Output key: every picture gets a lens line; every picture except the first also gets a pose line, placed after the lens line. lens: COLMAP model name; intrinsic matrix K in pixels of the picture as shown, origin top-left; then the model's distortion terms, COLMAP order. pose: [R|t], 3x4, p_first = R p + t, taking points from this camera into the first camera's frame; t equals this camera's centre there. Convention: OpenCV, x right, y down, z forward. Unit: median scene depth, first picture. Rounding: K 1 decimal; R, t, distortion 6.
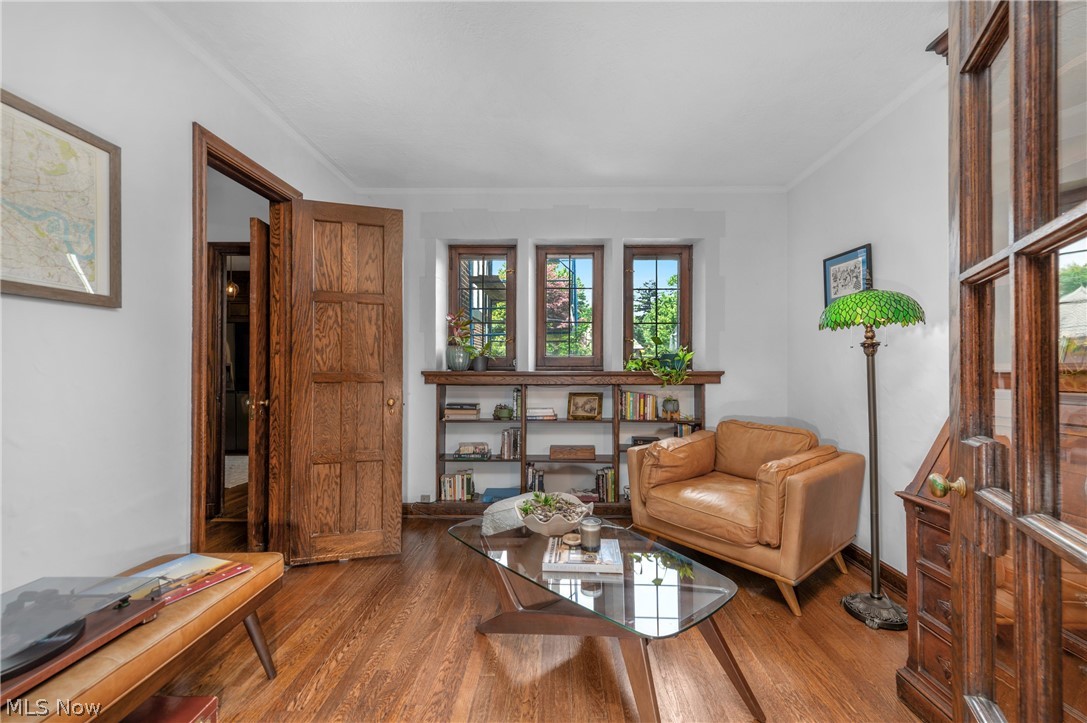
lens RADIAL K [[436.2, 0, 543.0], [0, 436.2, 363.3], [0, 0, 1]] dist [0.008155, -0.001427]
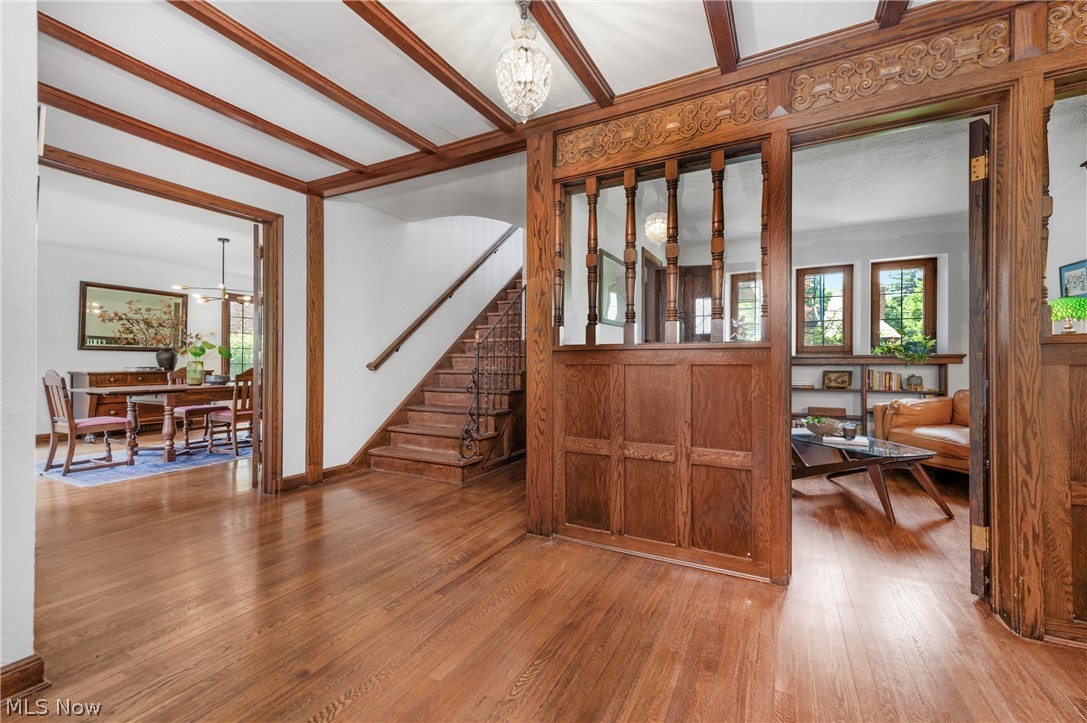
lens RADIAL K [[436.2, 0, 545.3], [0, 436.2, 359.5], [0, 0, 1]] dist [0.008155, -0.001427]
pose [[0.895557, -0.000887, -0.444946, -0.120636], [0.003819, 0.999977, 0.005692, 0.021061], [0.444931, -0.006797, 0.895539, -0.699360]]
